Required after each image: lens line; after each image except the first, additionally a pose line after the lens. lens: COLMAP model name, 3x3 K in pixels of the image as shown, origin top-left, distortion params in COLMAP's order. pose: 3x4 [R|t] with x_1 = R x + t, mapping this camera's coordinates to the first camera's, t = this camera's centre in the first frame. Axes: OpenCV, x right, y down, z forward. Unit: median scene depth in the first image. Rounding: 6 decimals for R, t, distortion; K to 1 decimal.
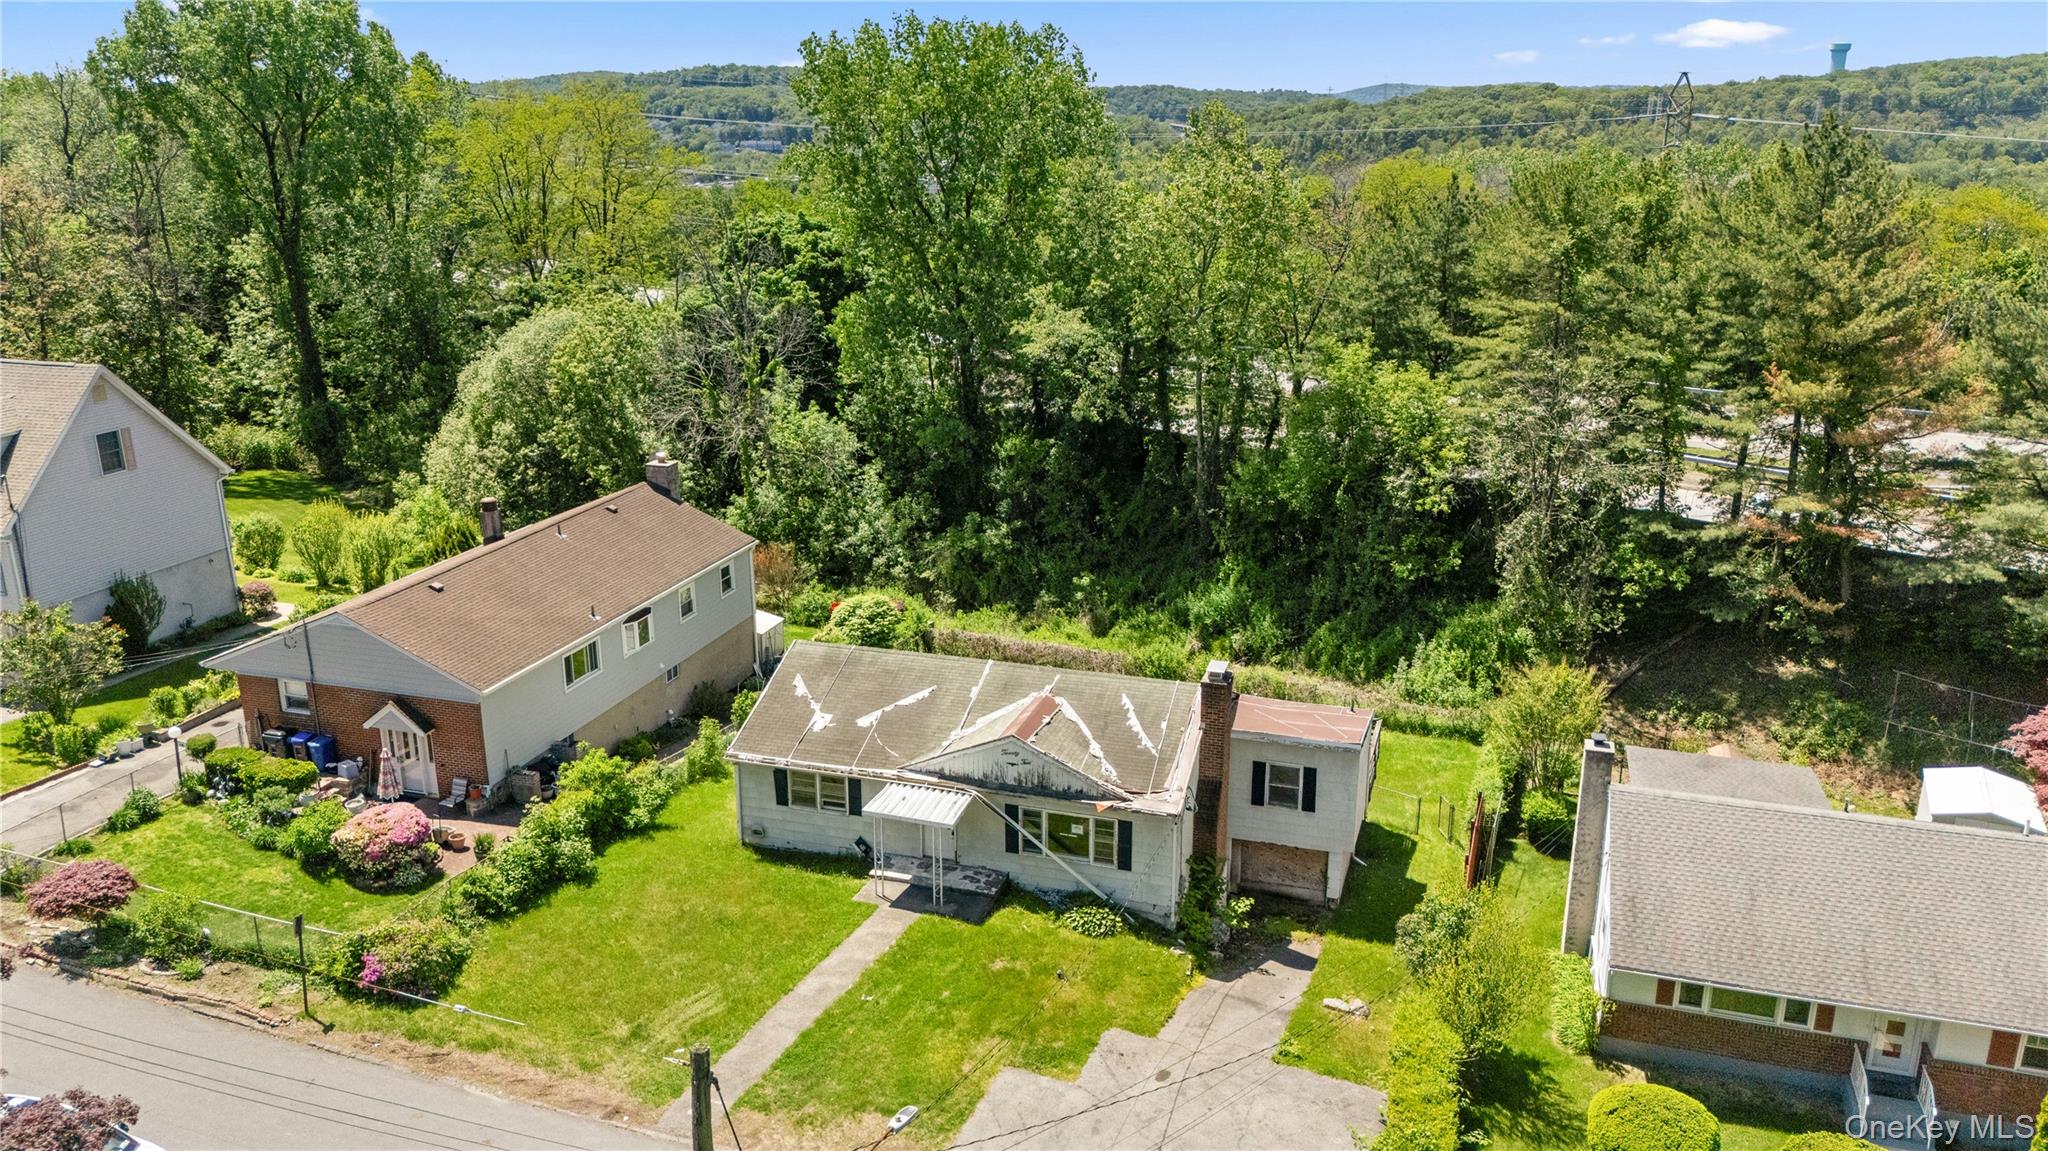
lens RADIAL K [[1524.2, 0, 1057.6], [0, 1524.2, 568.3], [0, 0, 1]] dist [0.058621, -0.075061]
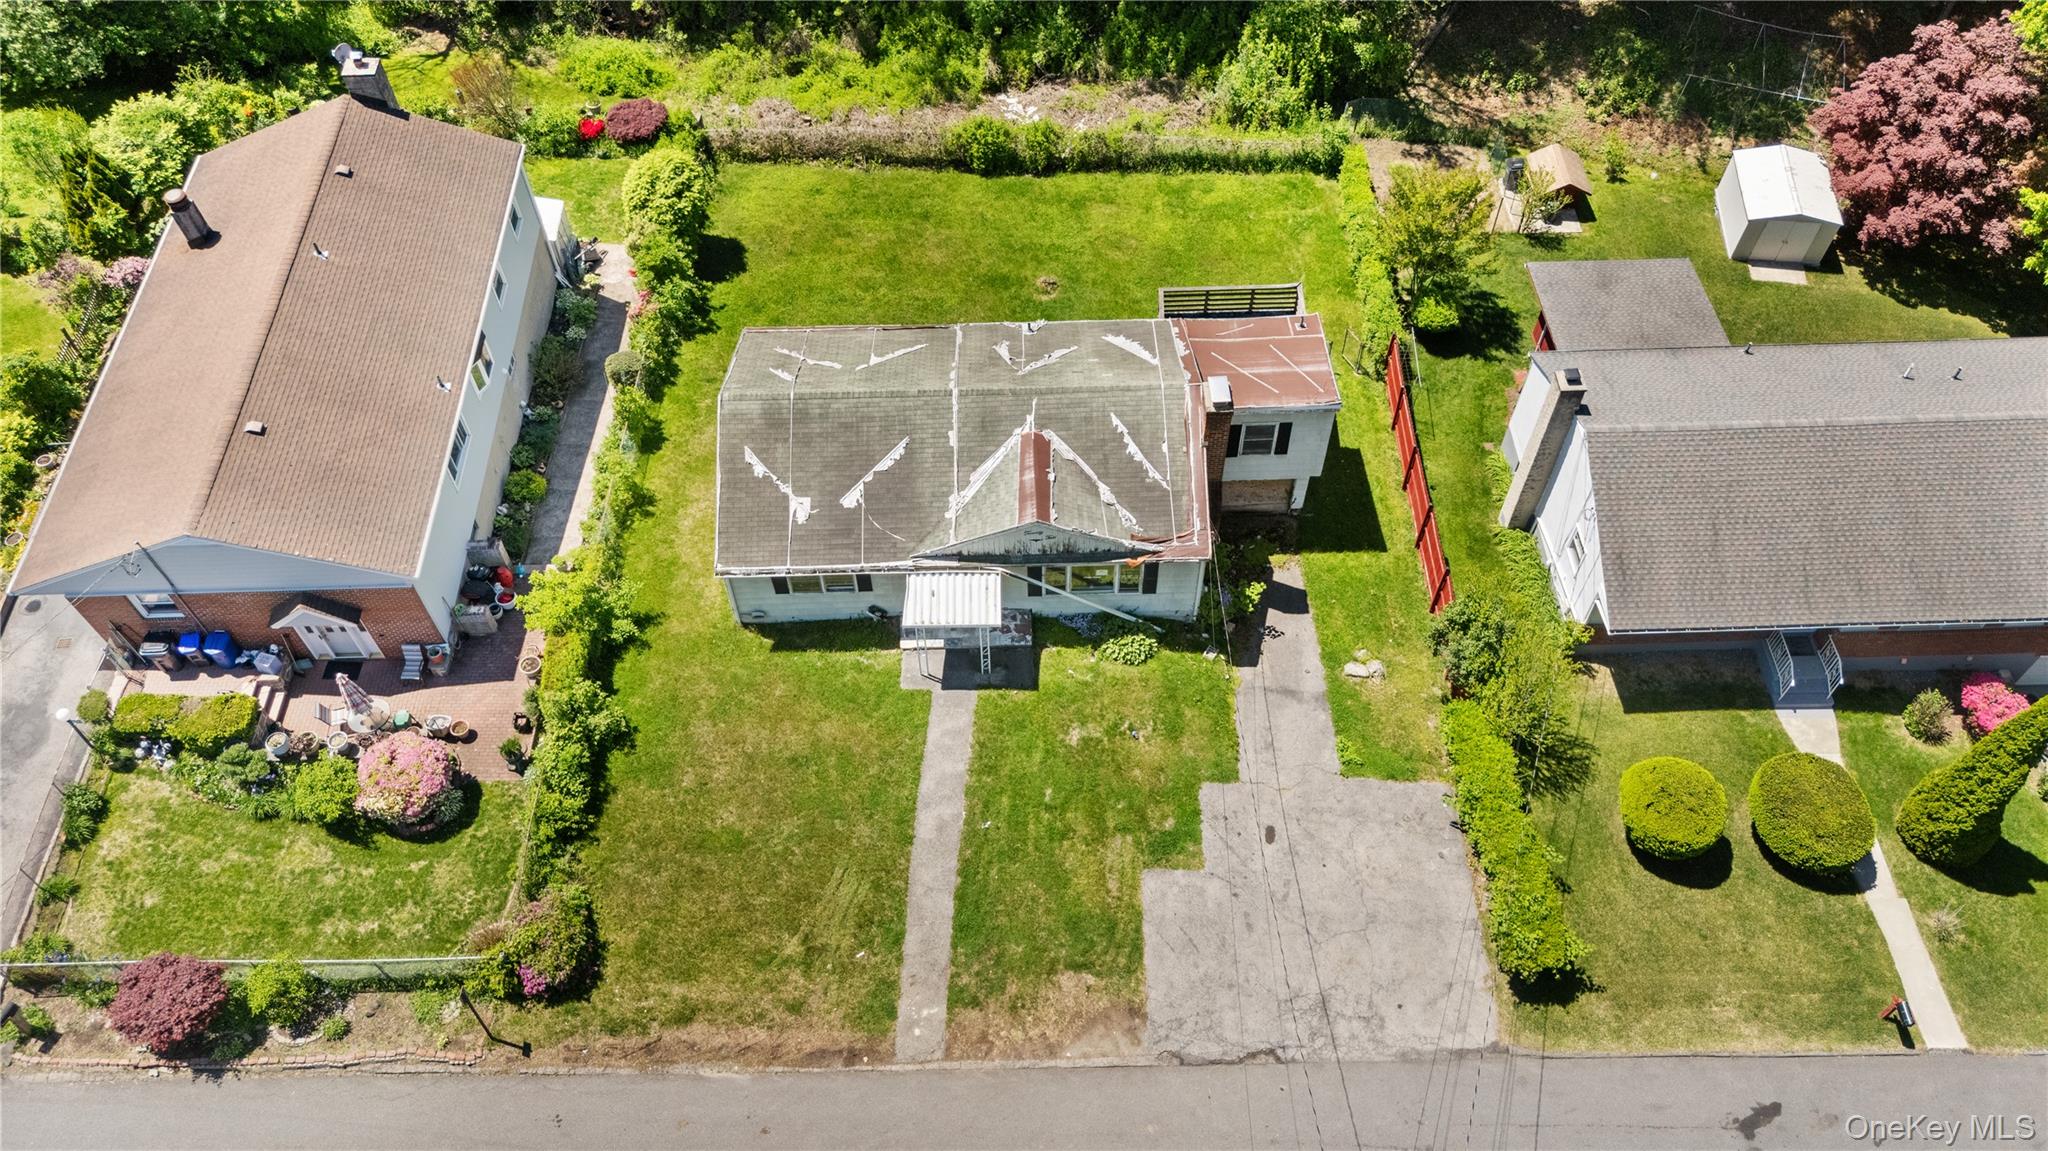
lens RADIAL K [[1524.2, 0, 1057.6], [0, 1524.2, 568.3], [0, 0, 1]] dist [0.058621, -0.075061]
pose [[0.945836, -0.261431, 0.192478, -0.196708], [0.092825, 0.785918, 0.611324, -0.425652], [-0.311090, -0.560345, 0.767617, 0.221333]]
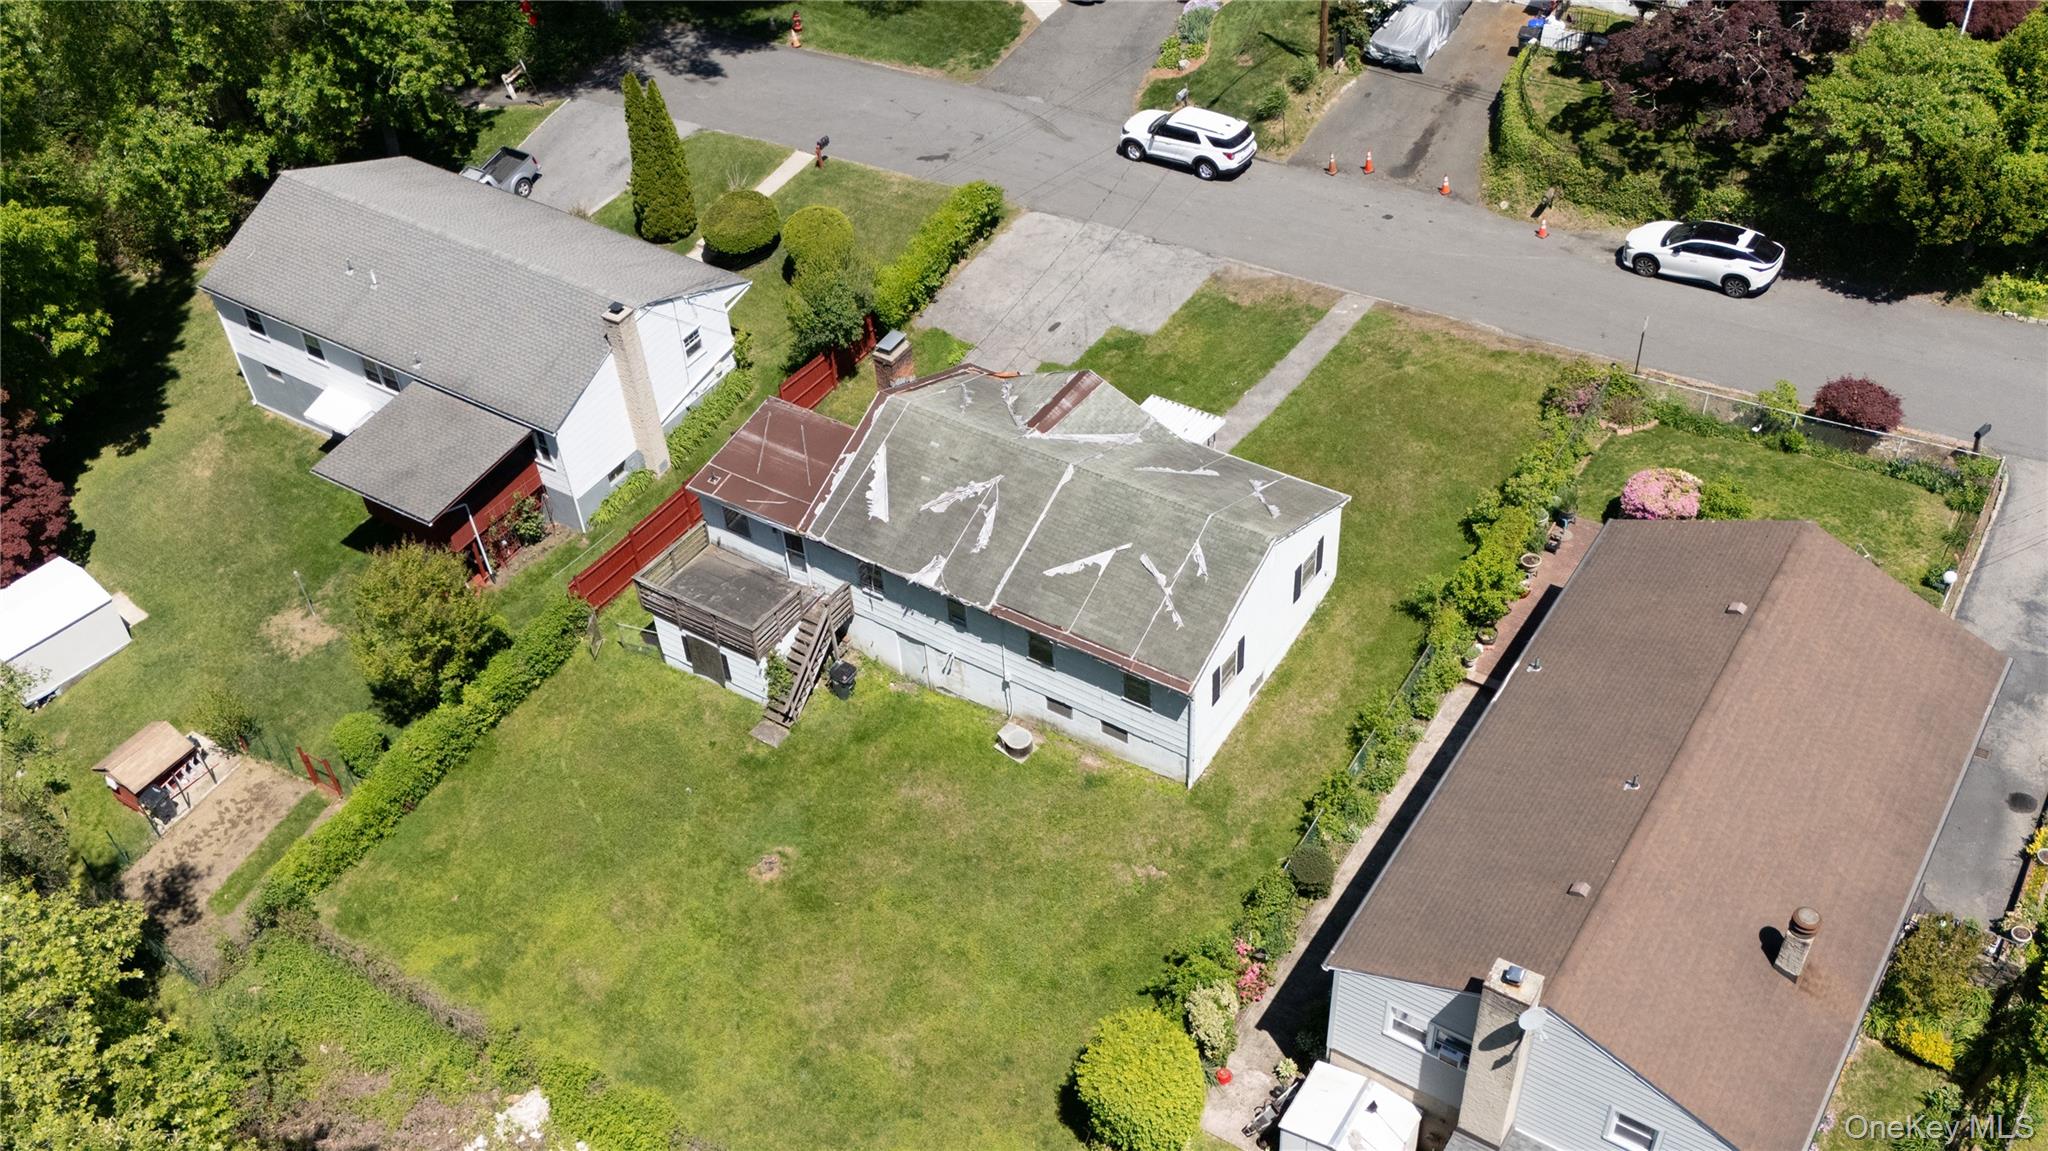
lens RADIAL K [[1889.0, 0, 982.6], [0, 1889.0, 654.4], [0, 0, 1]] dist [0.117079, -0.233301]
pose [[-0.953147, -0.169740, 0.250400, -0.315431], [0.145288, 0.469168, 0.871076, -0.947162], [-0.265336, 0.866643, -0.422524, 1.669121]]
